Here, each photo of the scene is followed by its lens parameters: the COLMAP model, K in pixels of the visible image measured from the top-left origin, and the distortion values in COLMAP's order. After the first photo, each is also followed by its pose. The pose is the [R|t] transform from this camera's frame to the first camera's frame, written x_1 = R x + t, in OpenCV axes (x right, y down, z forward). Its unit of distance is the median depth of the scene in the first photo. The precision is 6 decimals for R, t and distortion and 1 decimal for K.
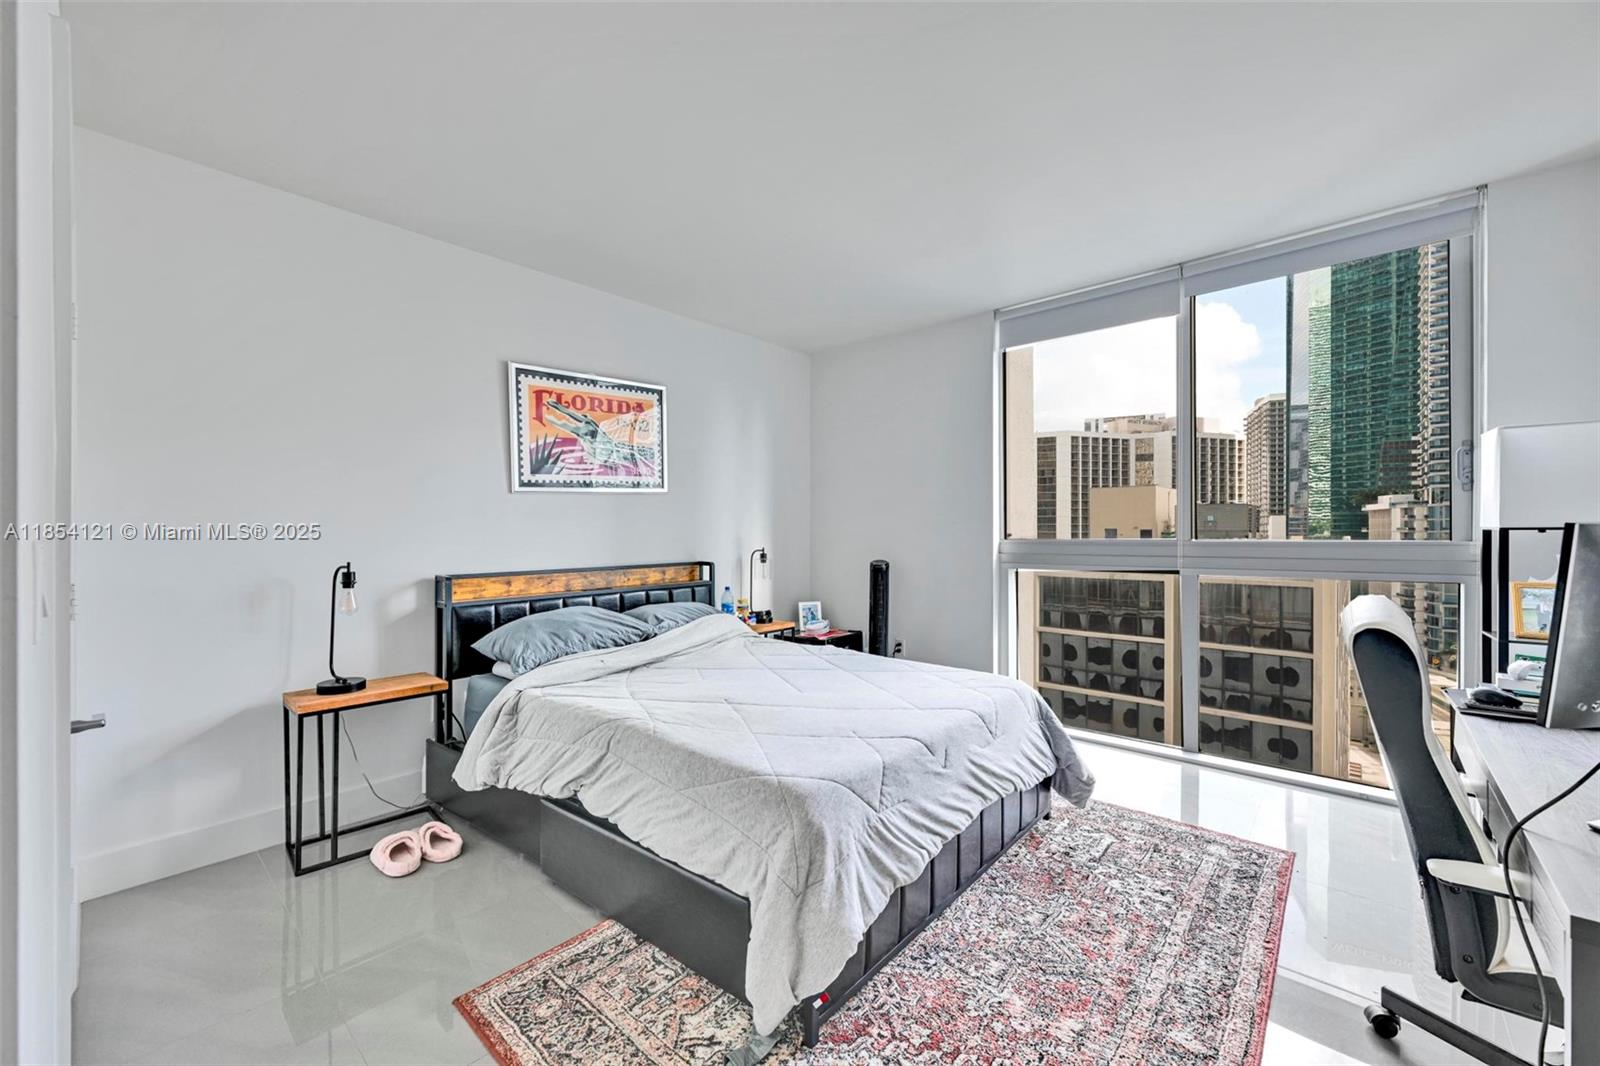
lens RADIAL K [[642.5, 0, 806.2], [0, 642.5, 529.7], [0, 0, 1]] dist [0.005526, -0.000390]
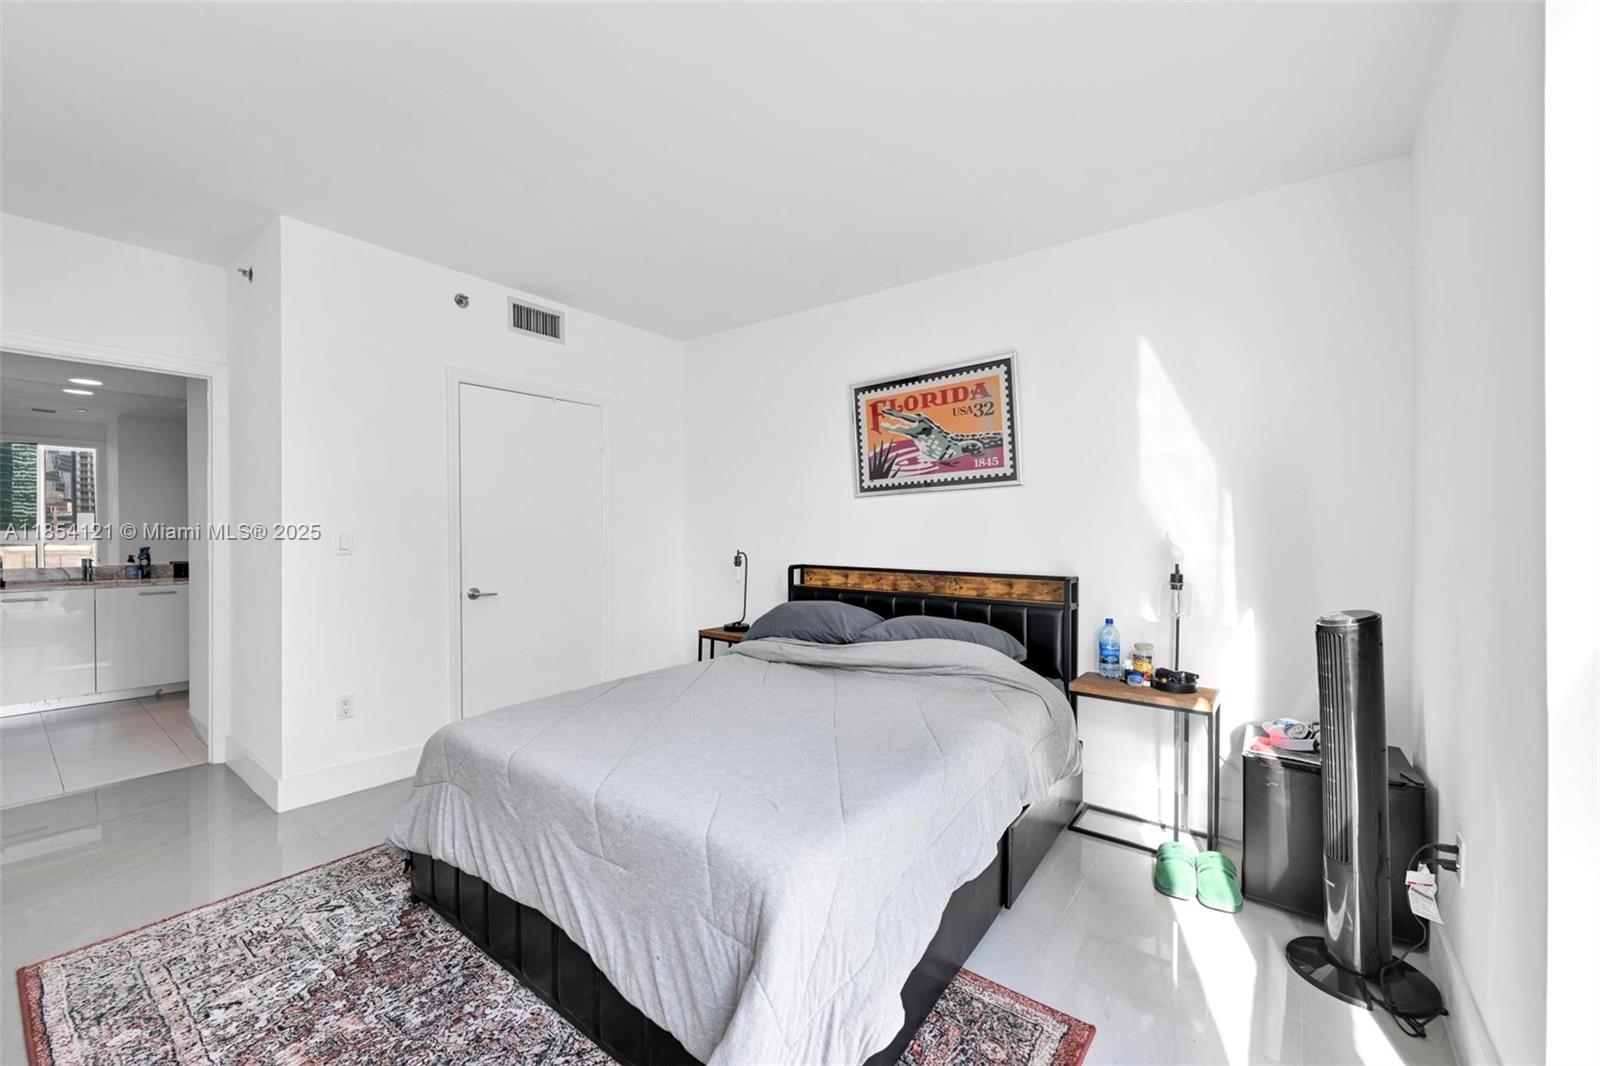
lens RADIAL K [[642.5, 0, 794.8], [0, 642.5, 530.6], [0, 0, 1]] dist [0.005526, -0.000390]
pose [[0.047561, 0.004738, -0.998857, 0.650188], [-0.007942, 0.999959, 0.004365, -0.003404], [0.998837, 0.007726, 0.047597, 0.796175]]
